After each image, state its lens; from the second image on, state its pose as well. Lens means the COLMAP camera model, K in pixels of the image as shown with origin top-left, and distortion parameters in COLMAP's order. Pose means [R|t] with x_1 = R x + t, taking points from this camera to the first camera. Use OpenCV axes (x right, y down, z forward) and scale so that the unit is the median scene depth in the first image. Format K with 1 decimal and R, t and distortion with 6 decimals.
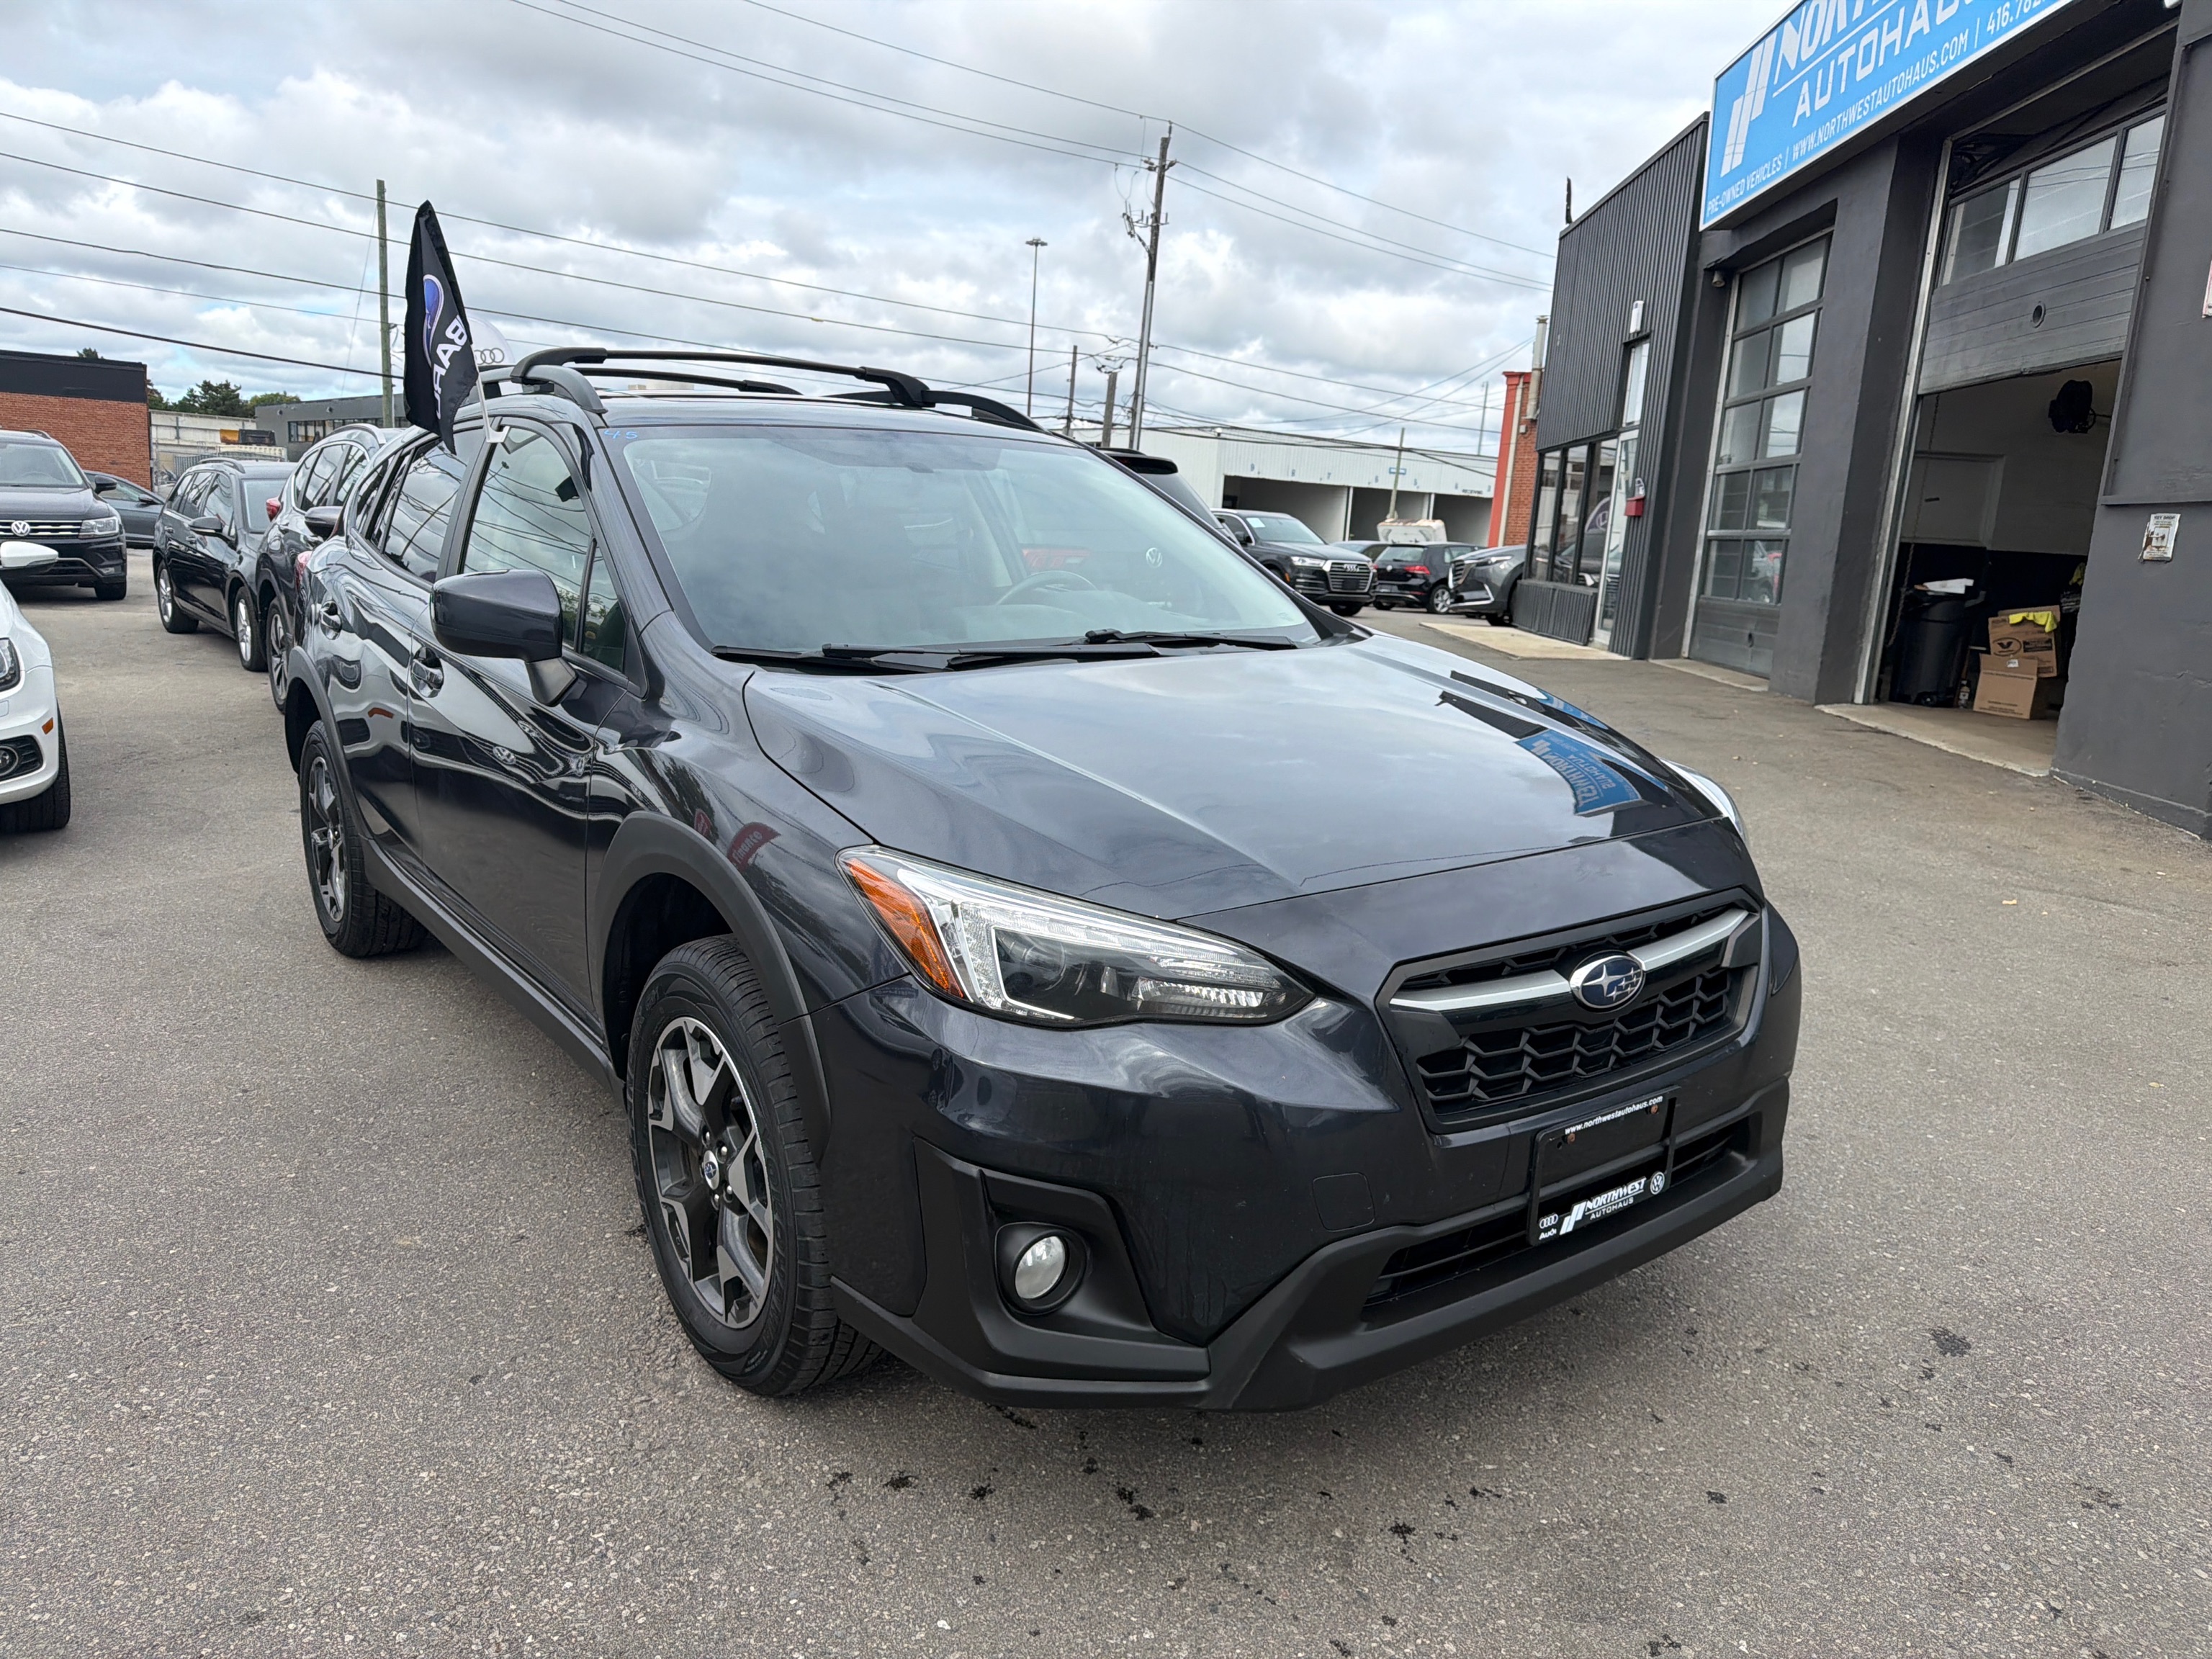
lens RADIAL K [[1600.7, 0, 1101.6], [0, 1600.7, 801.2], [0, 0, 1]] dist [-0.003117, -0.013294]
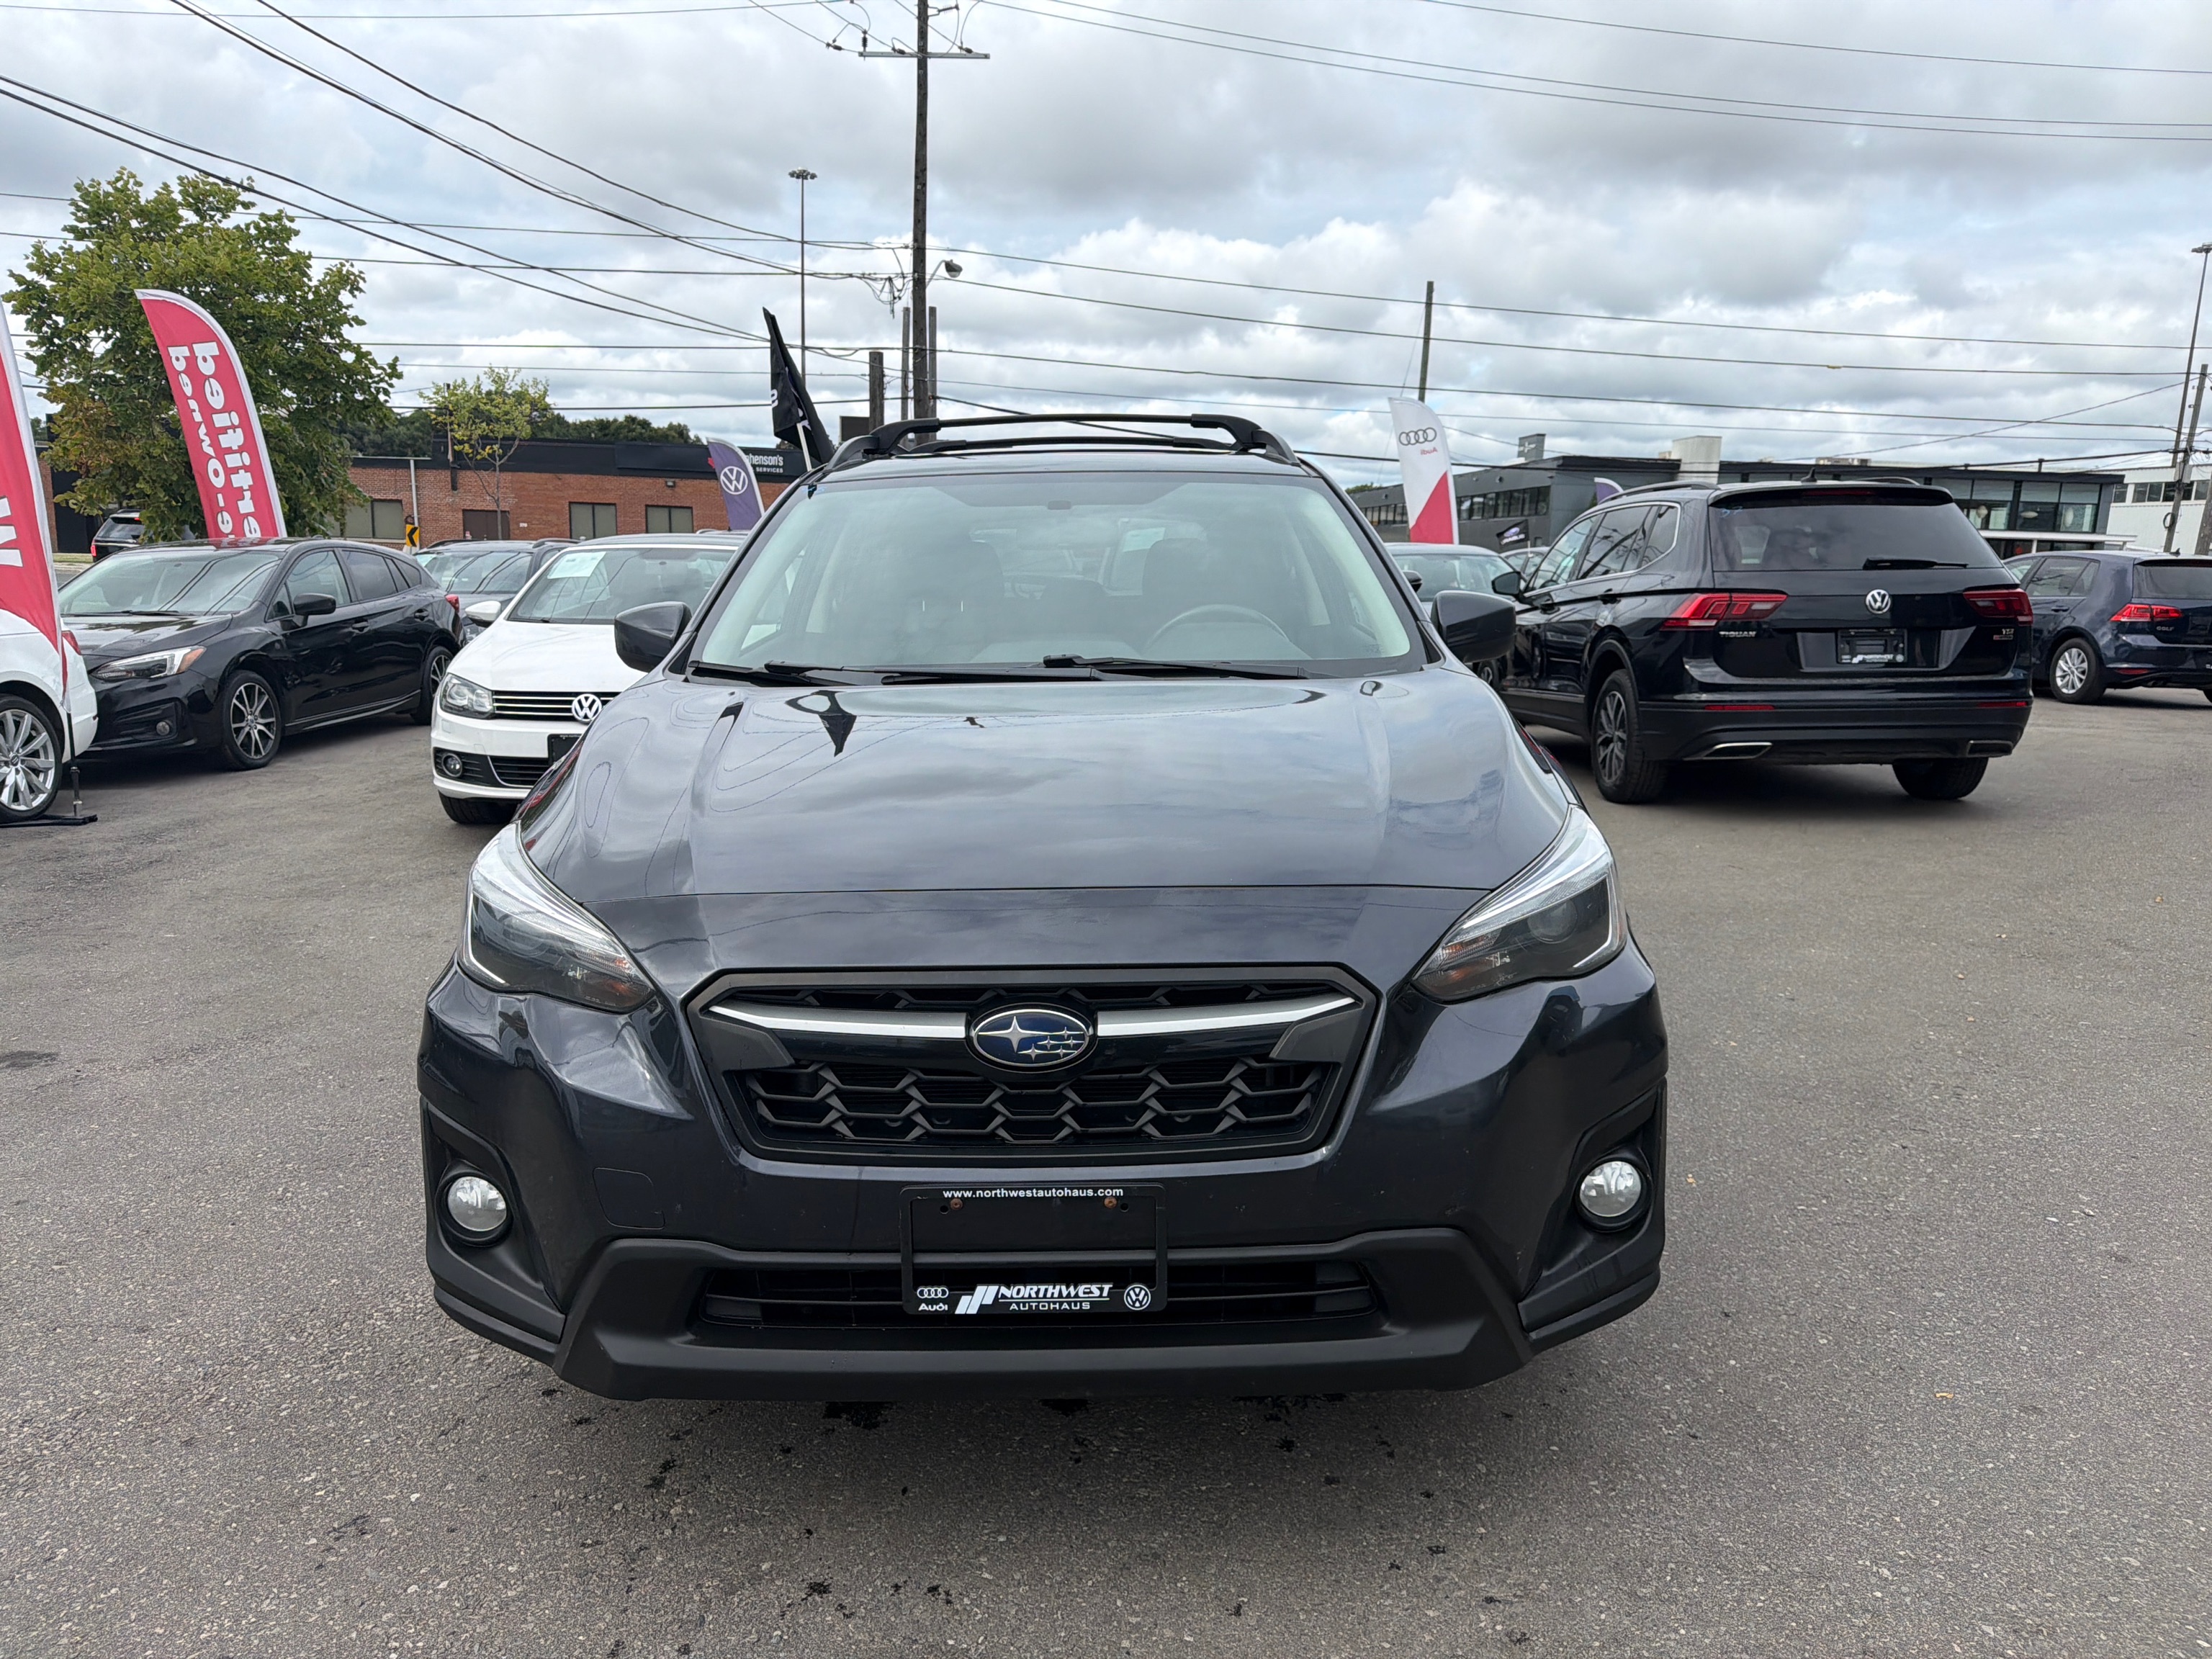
lens RADIAL K [[1586.9, 0, 1106.0], [0, 1586.9, 829.5], [0, 0, 1]] dist [0.022065, -0.023658]
pose [[0.797536, 0.070179, -0.599176, 0.821678], [-0.086147, 0.996280, 0.002024, -0.004861], [0.597089, 0.050003, 0.800615, 0.315547]]
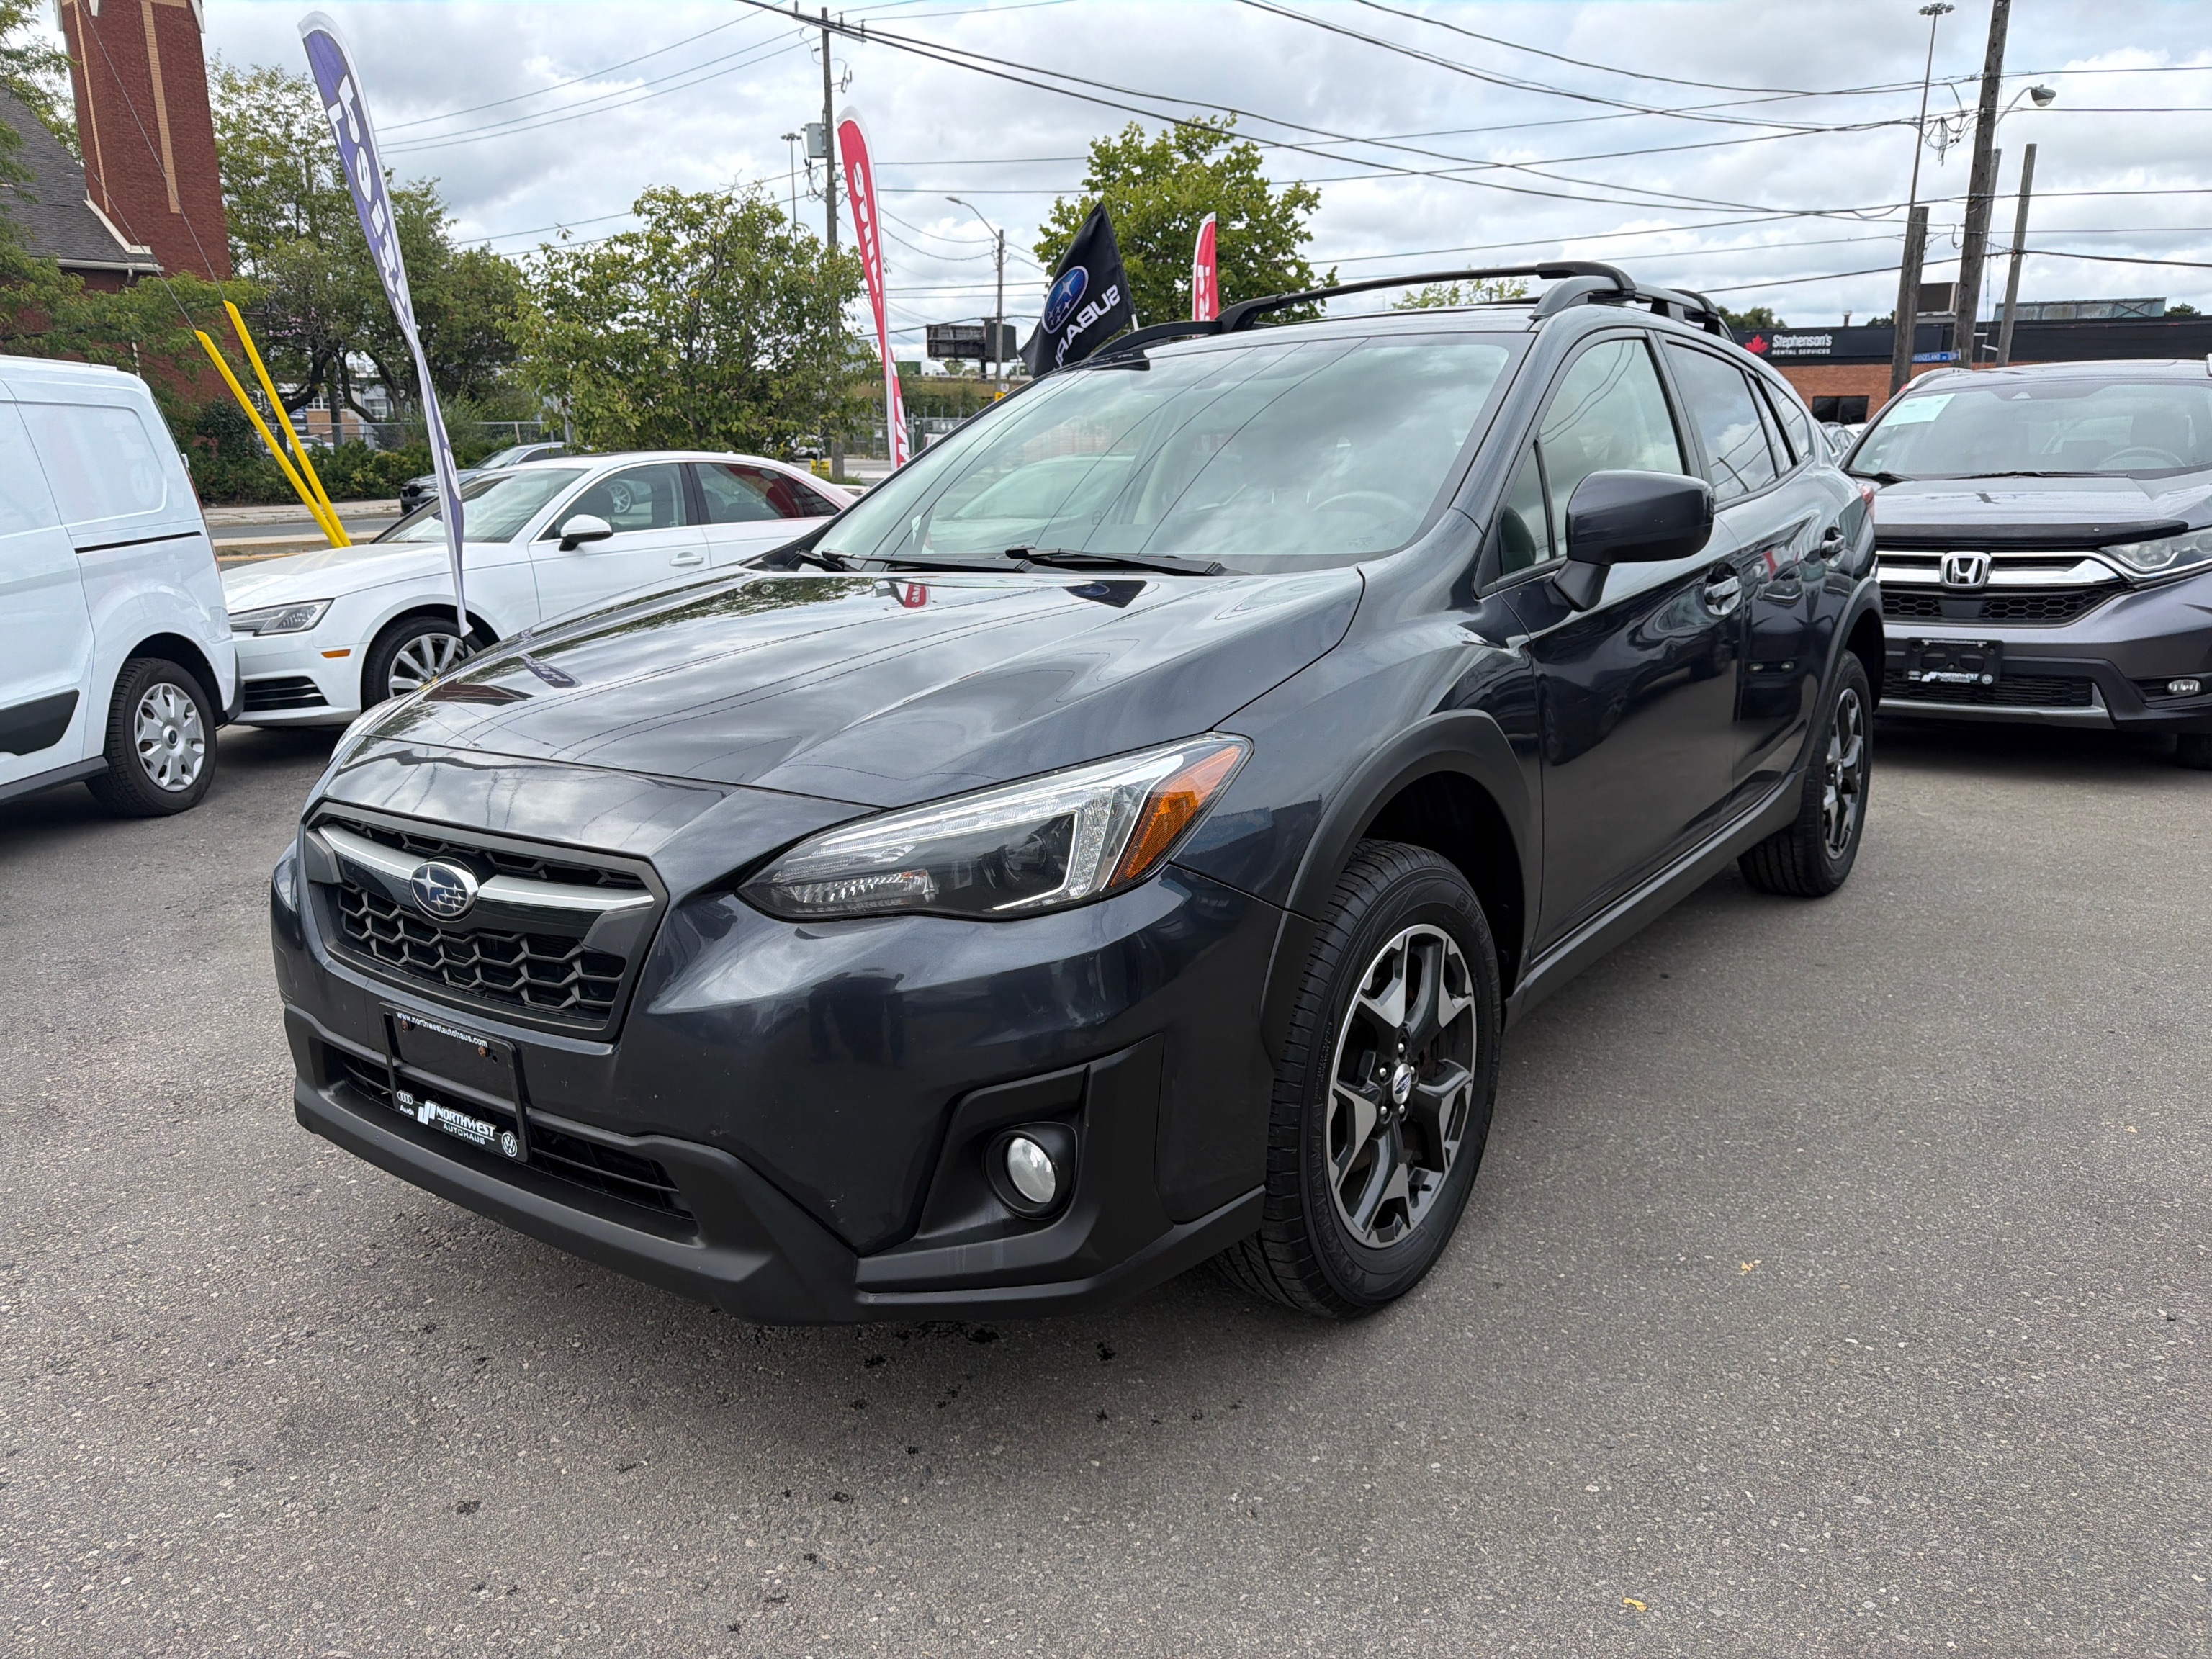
lens RADIAL K [[1567.7, 0, 1098.4], [0, 1567.7, 852.8], [0, 0, 1]] dist [0.055469, -0.080314]
pose [[0.267882, 0.192201, -0.944086, 1.247357], [-0.149377, 0.976336, 0.156381, -0.108221], [0.951801, 0.099133, 0.290254, 1.050082]]
